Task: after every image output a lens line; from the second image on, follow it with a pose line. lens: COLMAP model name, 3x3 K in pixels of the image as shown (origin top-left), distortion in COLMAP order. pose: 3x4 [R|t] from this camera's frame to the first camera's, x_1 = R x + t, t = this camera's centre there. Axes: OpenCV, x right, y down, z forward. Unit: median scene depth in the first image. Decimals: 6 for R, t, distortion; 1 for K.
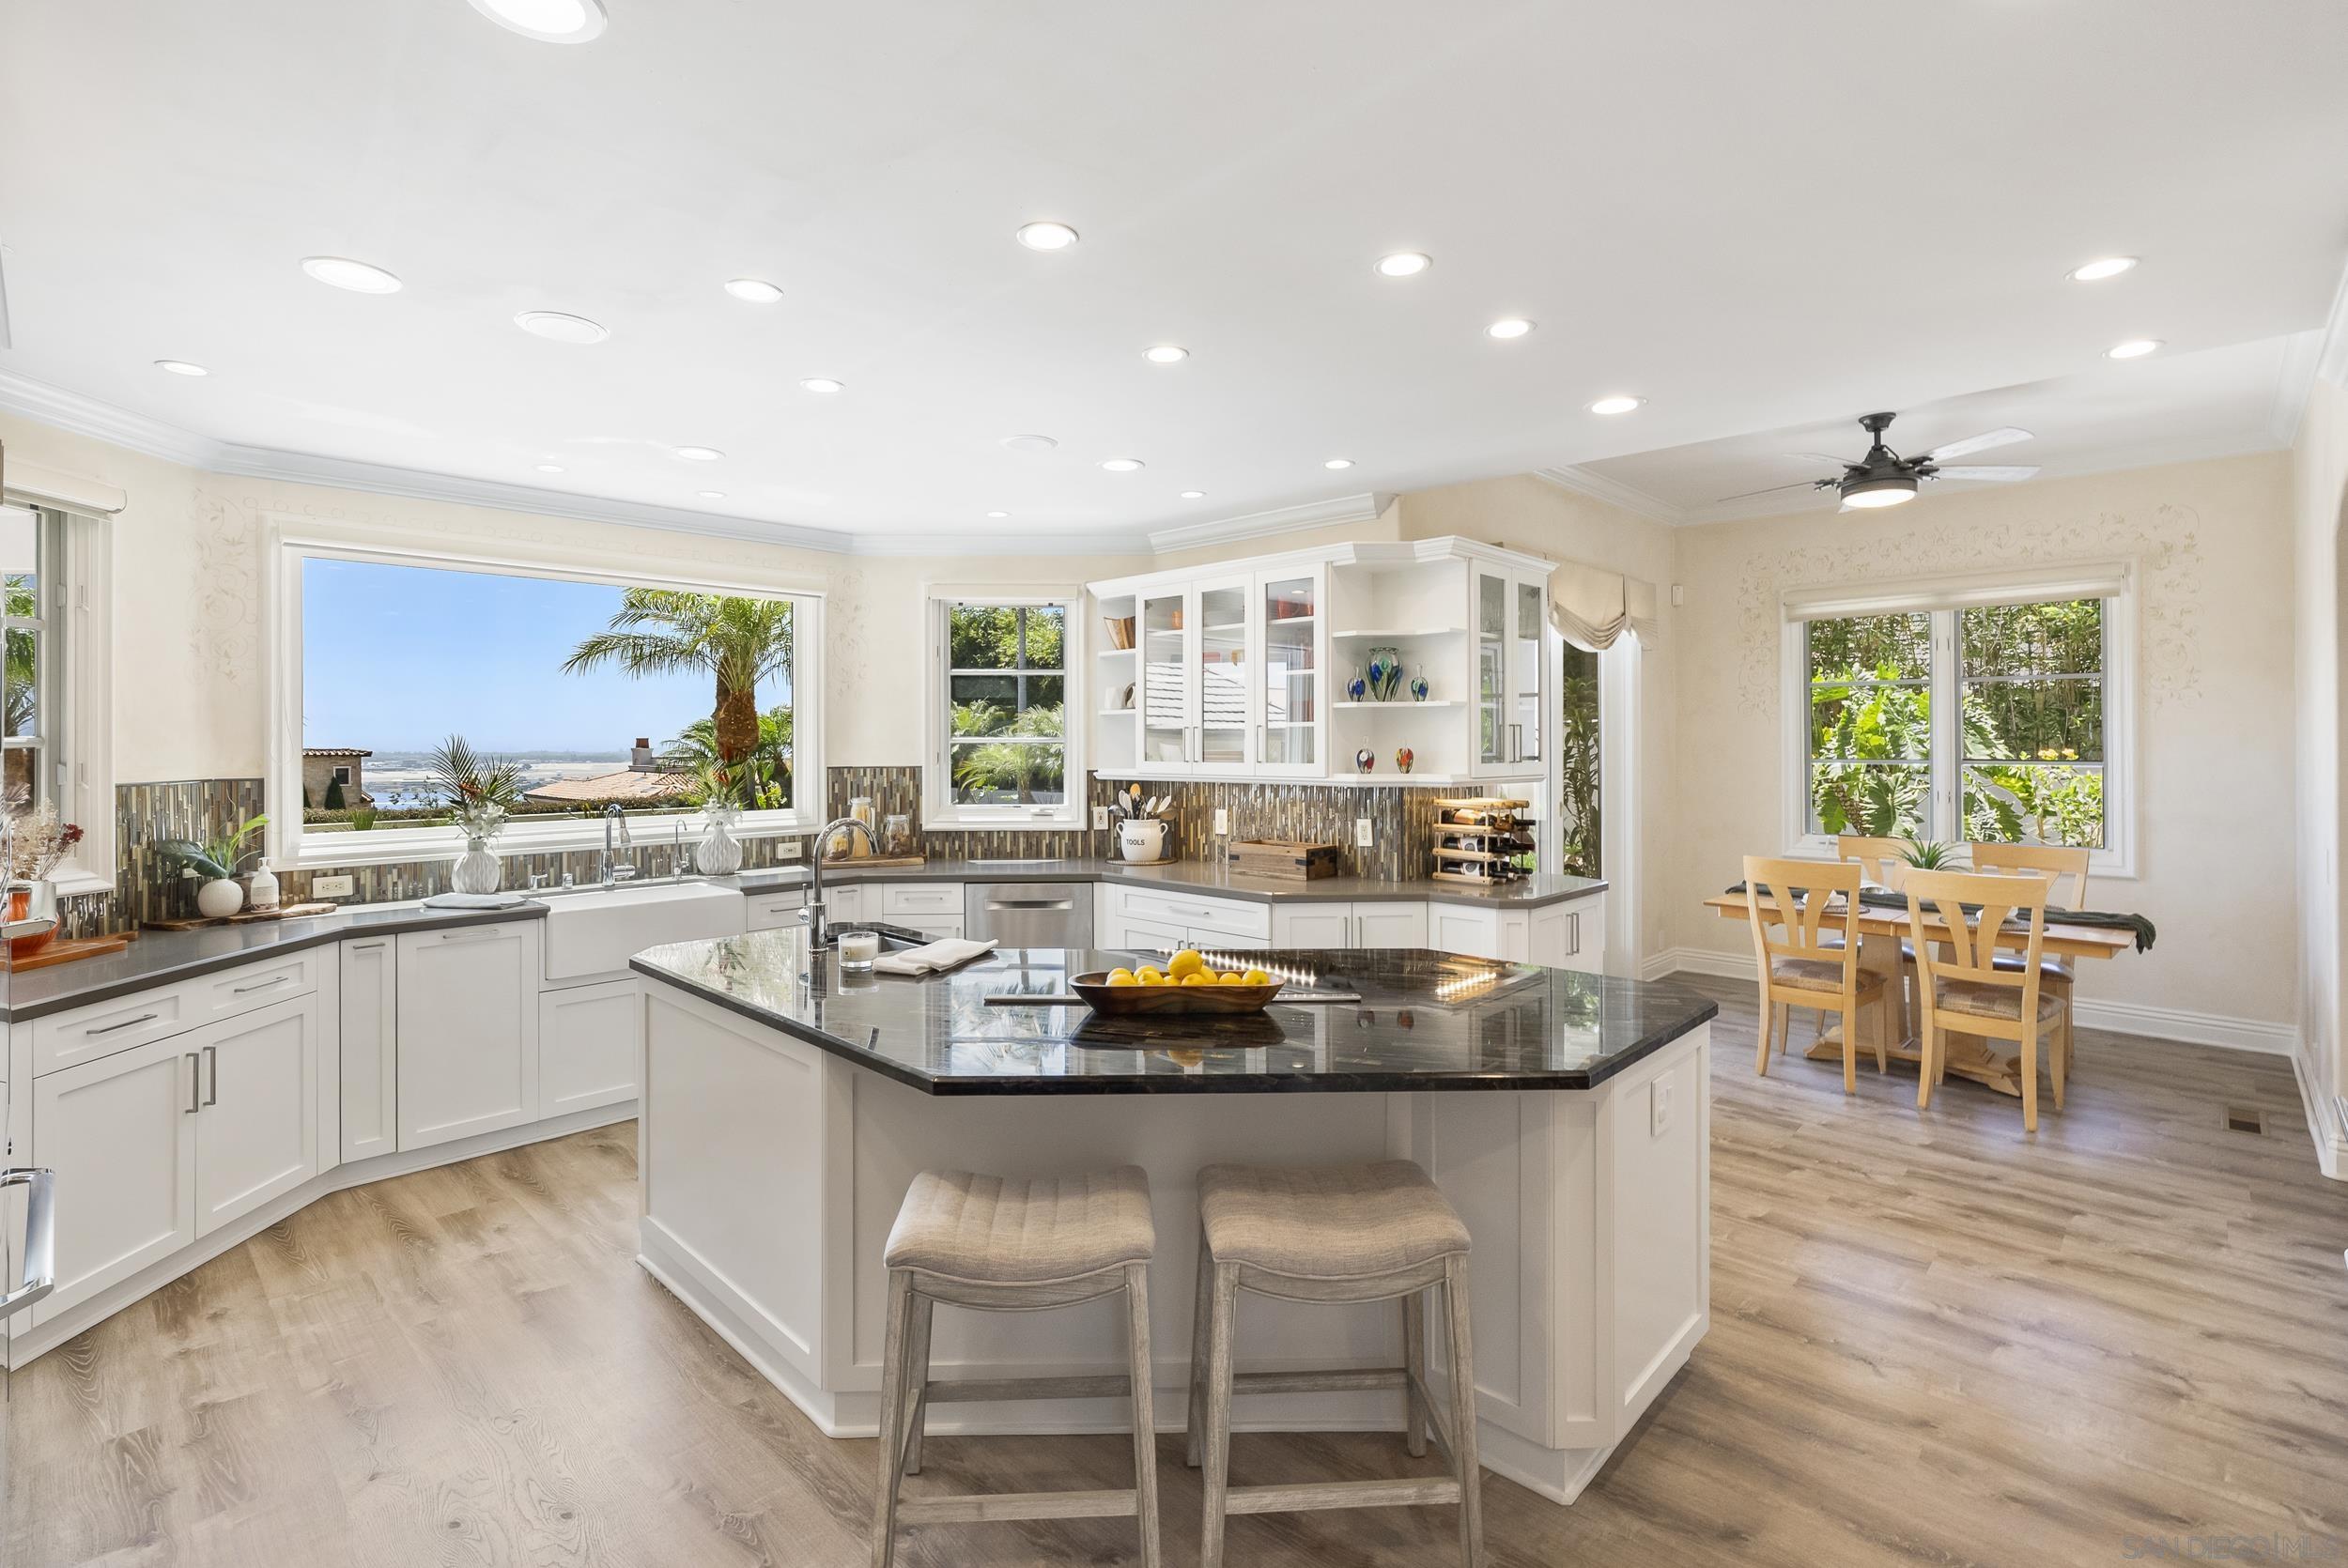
lens RADIAL K [[1077.3, 0, 1181.3], [0, 1077.3, 745.6], [0, 0, 1]] dist [-0.008933, 0.003705]
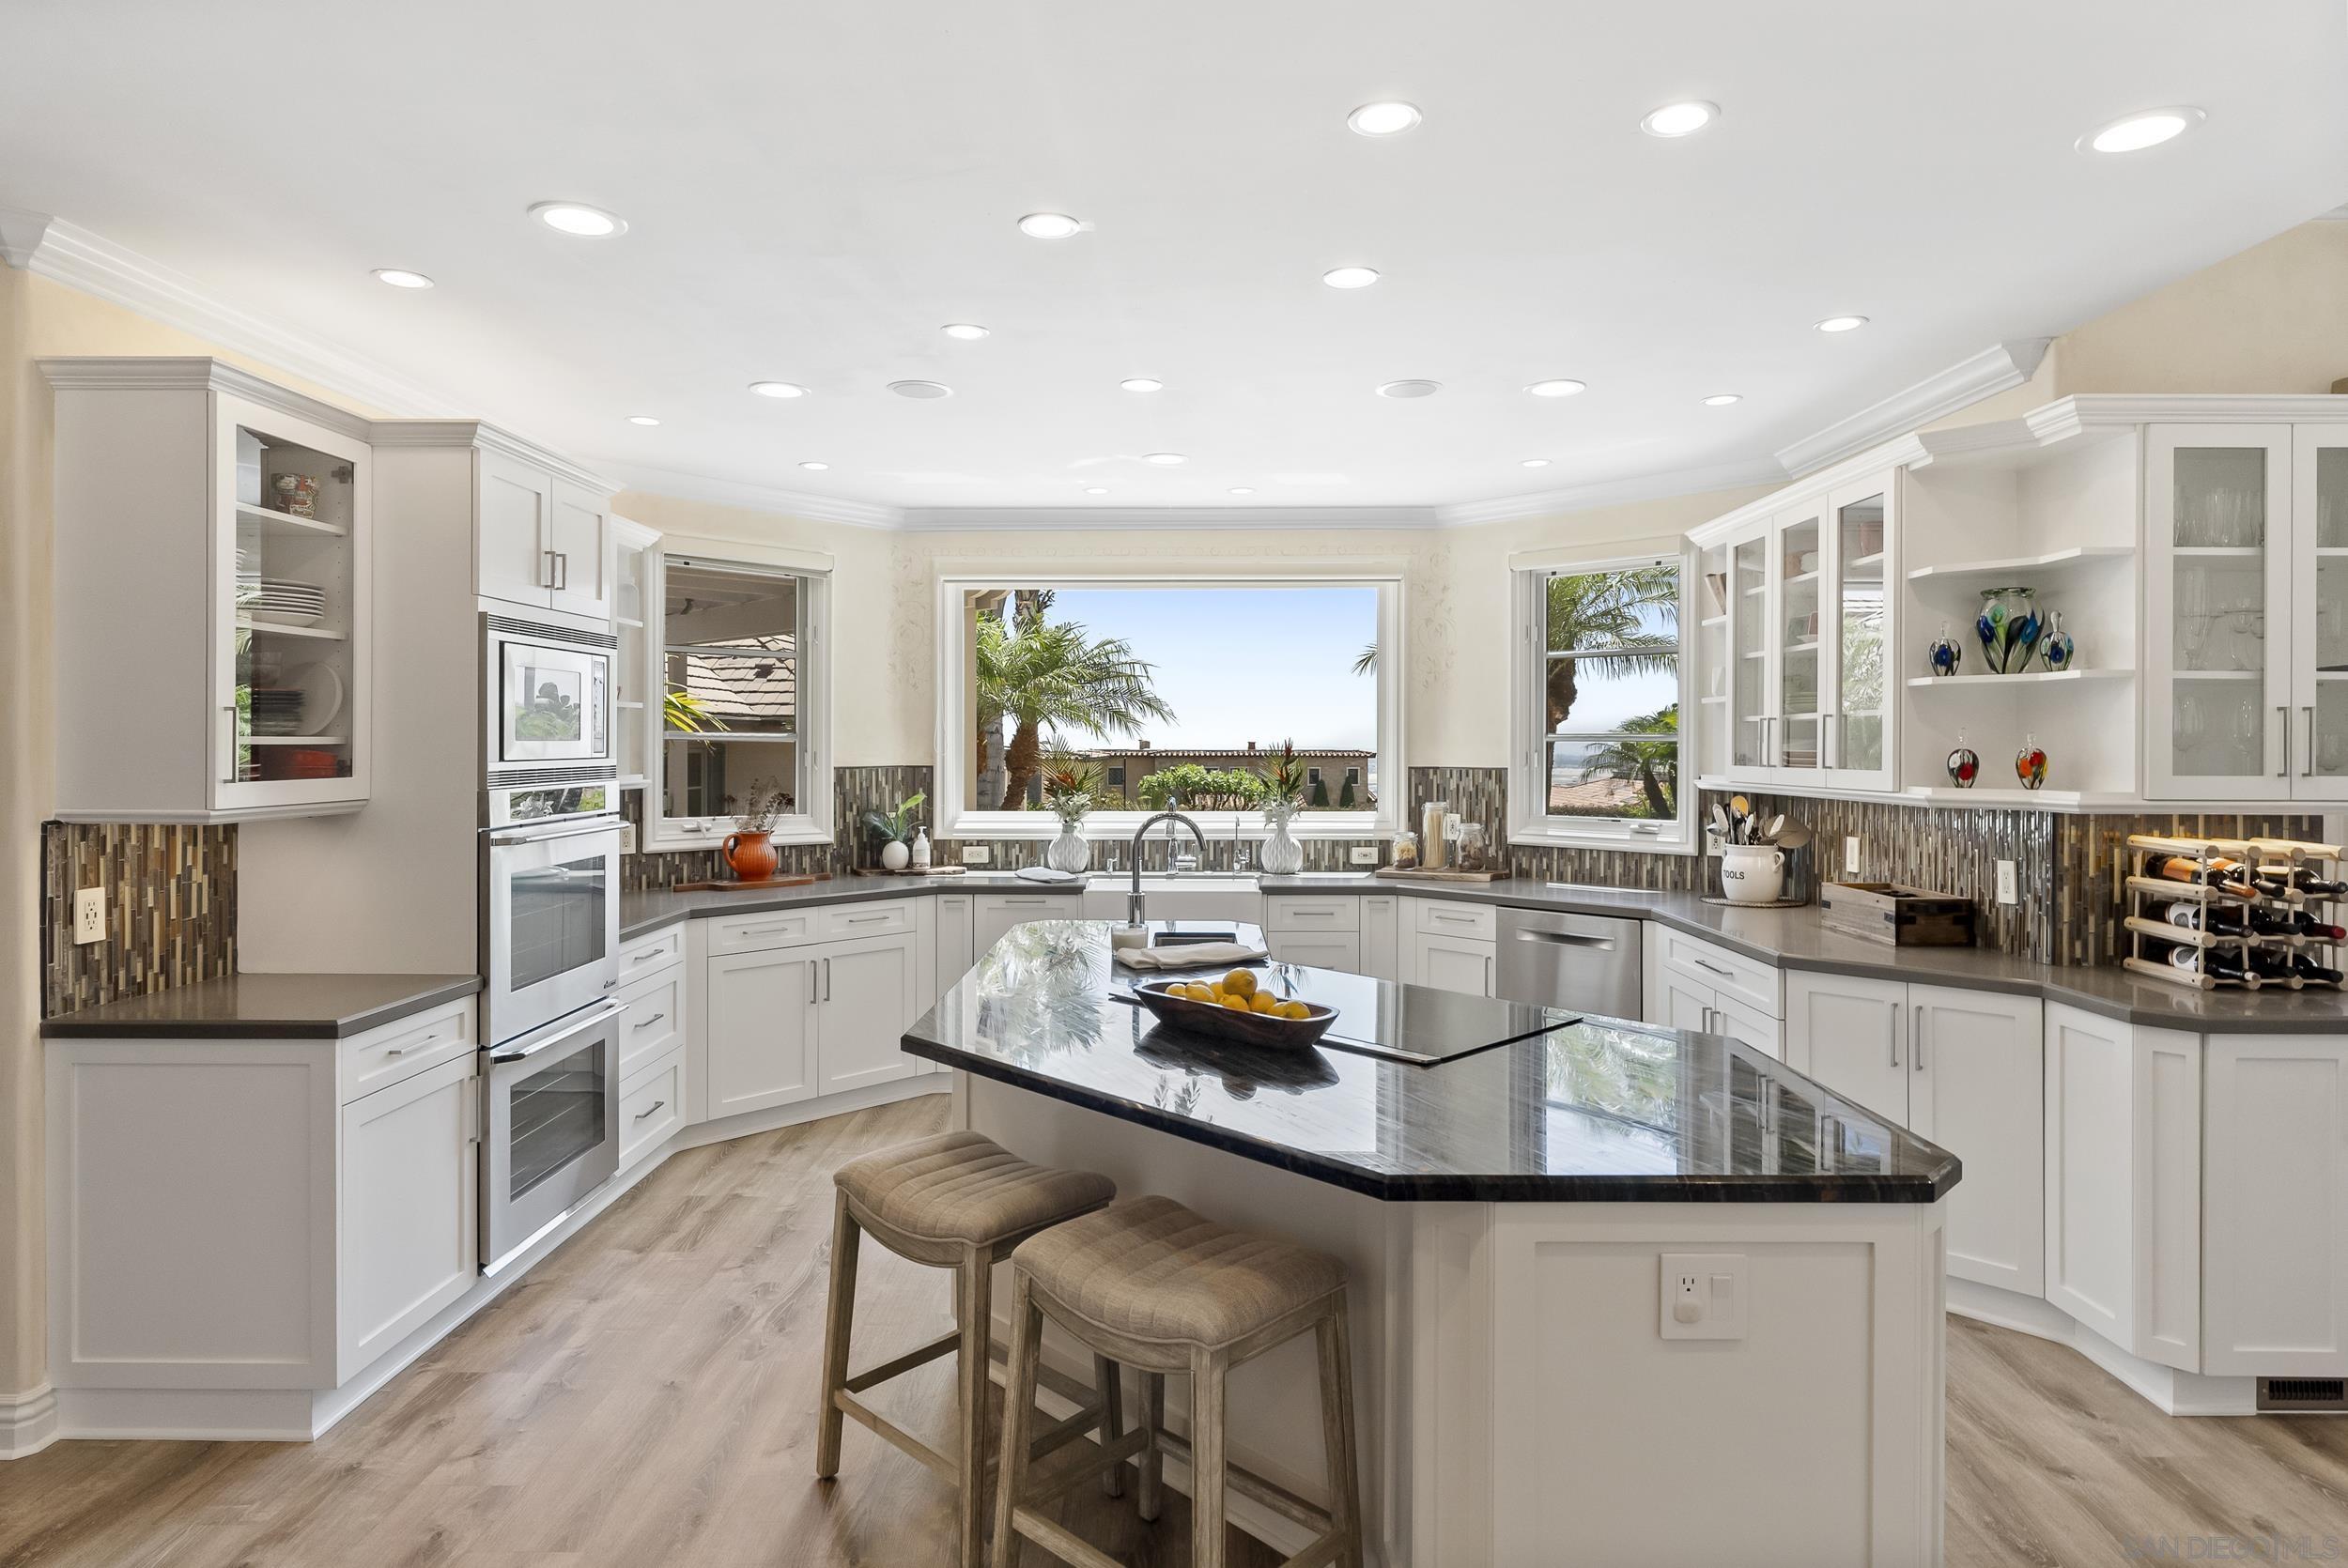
lens RADIAL K [[1308.1, 0, 1182.8], [0, 1308.1, 762.1], [0, 0, 1]] dist [-0.006173, 0.000367]
pose [[0.681981, 0.013444, -0.731247, 0.411414], [-0.006477, 0.999903, 0.012342, 0.004055], [0.731341, -0.003680, 0.682002, 0.128078]]
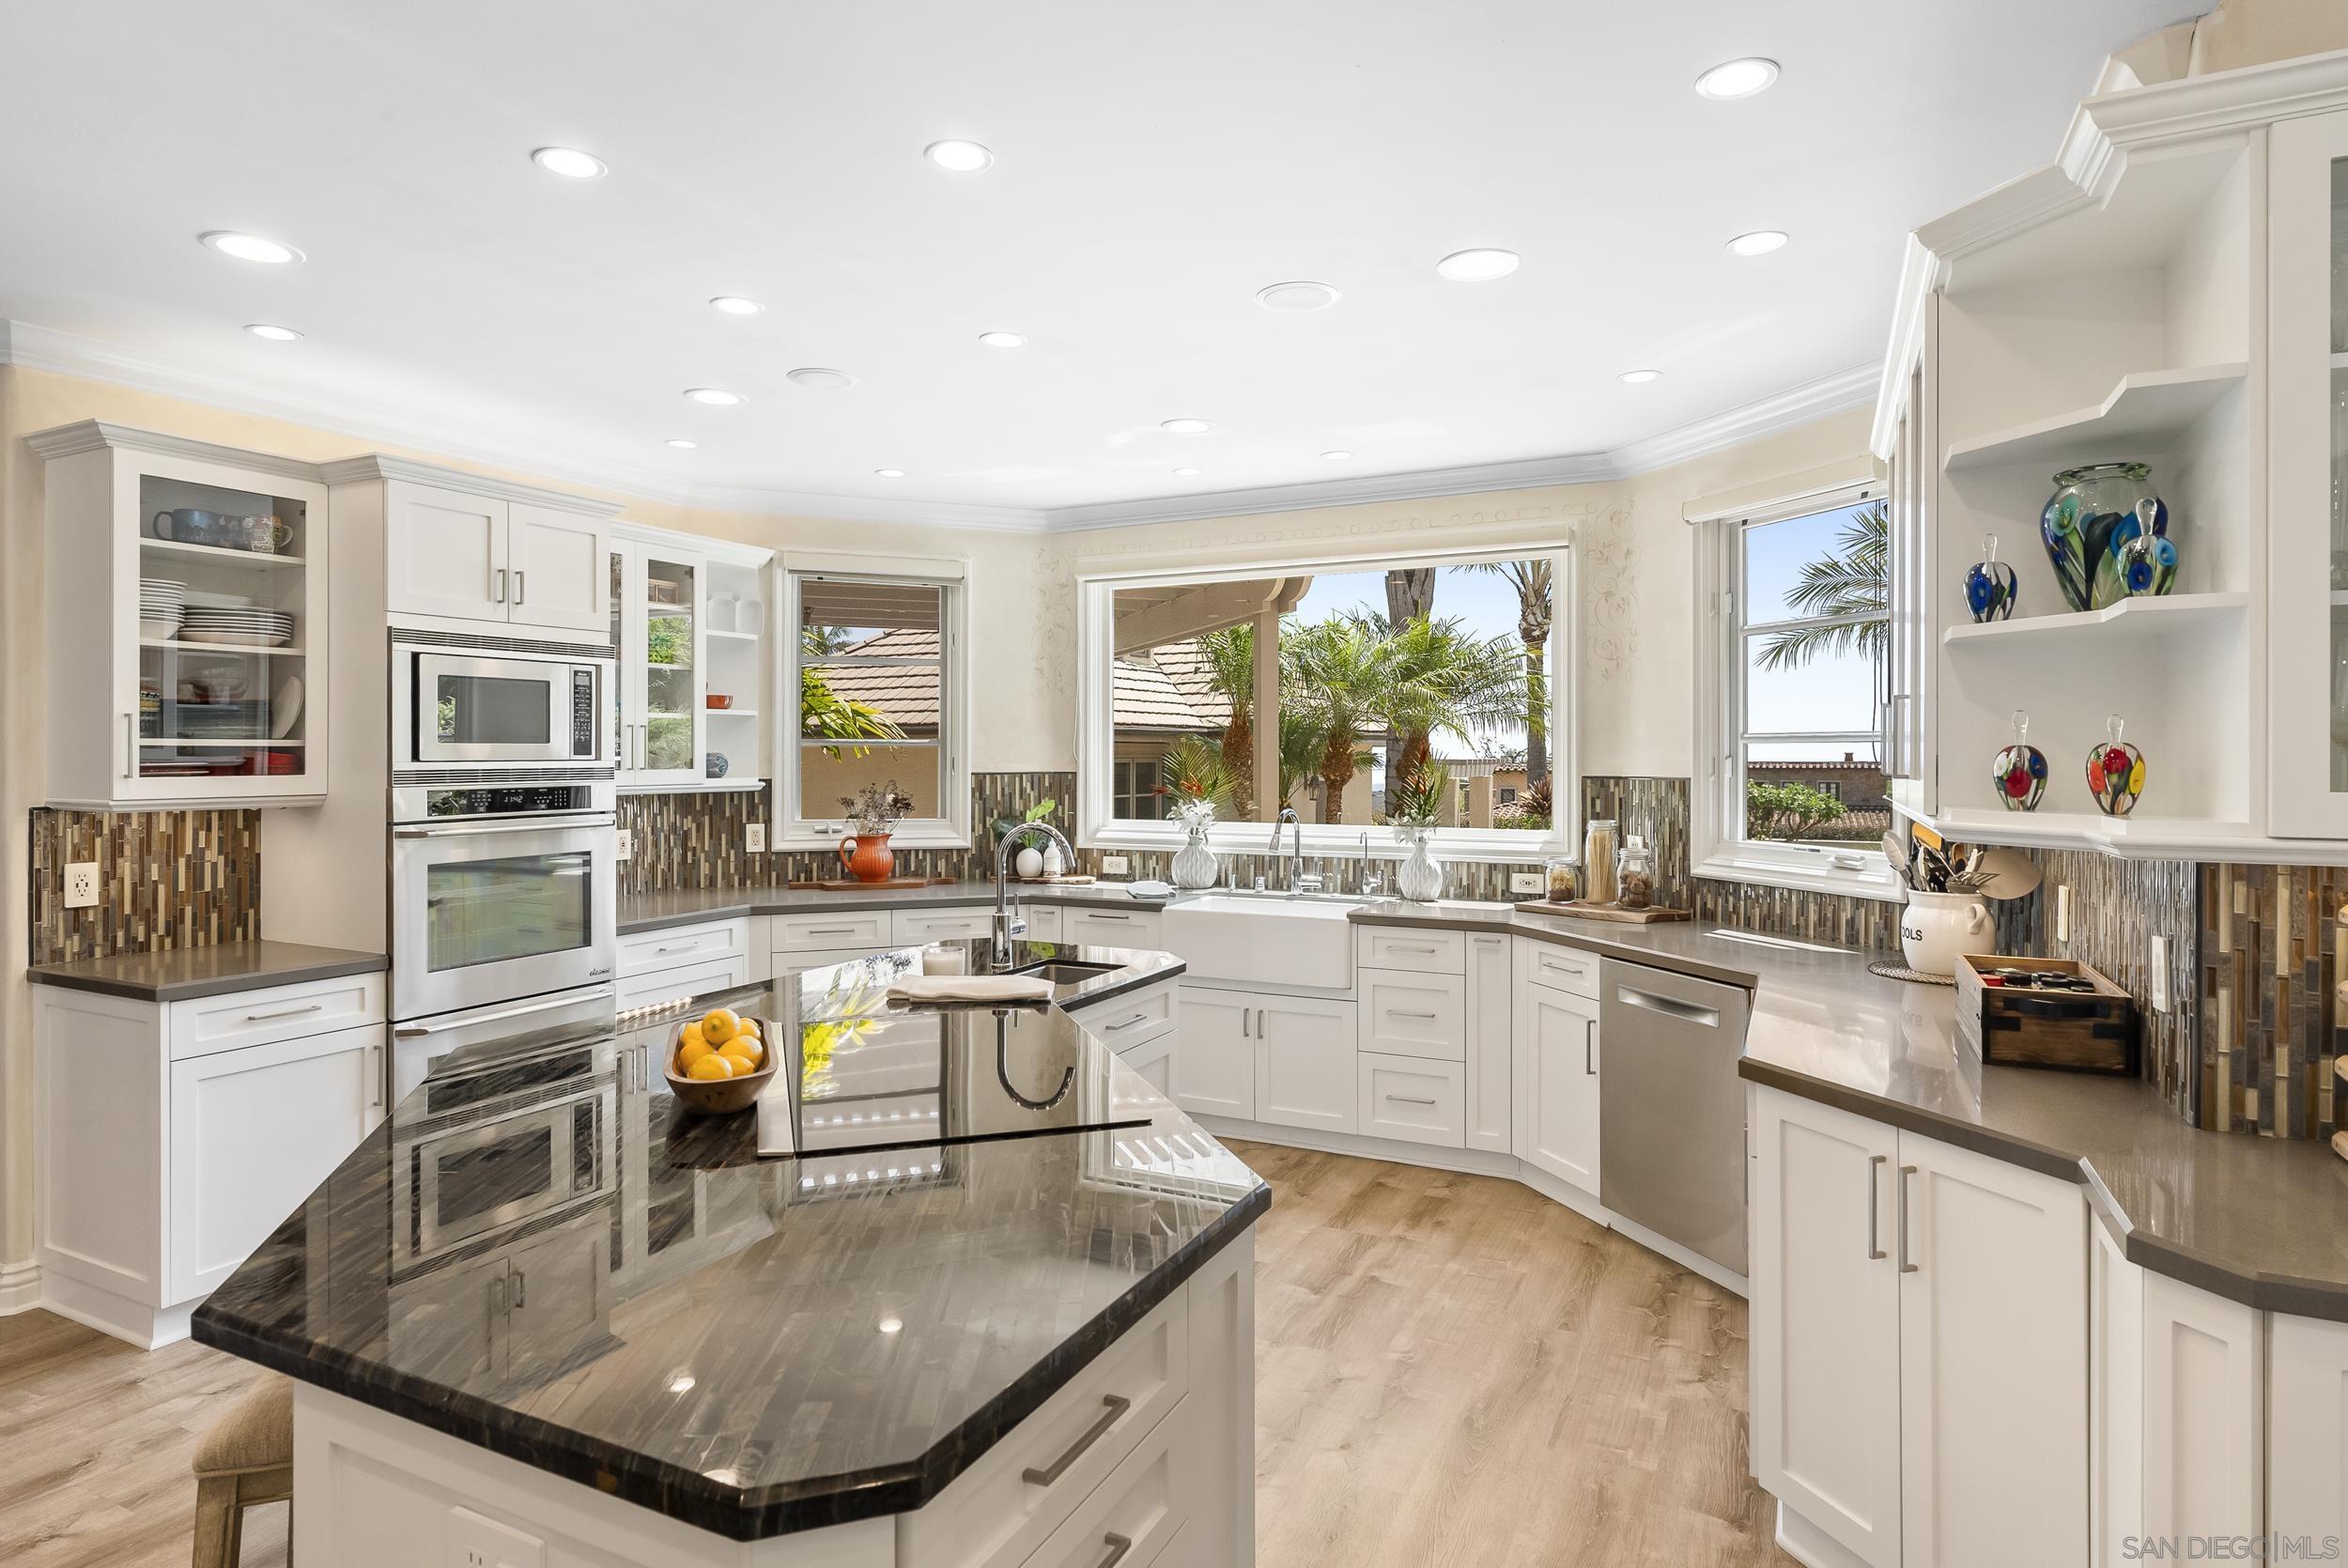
lens RADIAL K [[1280.8, 0, 1172.3], [0, 1280.8, 766.6], [0, 0, 1]] dist [-0.007707, 0.001274]
pose [[0.290680, 0.010906, -0.956758, 0.503505], [-0.006048, 0.999936, 0.009560, 0.007863], [0.956801, 0.003007, 0.290727, 0.565327]]
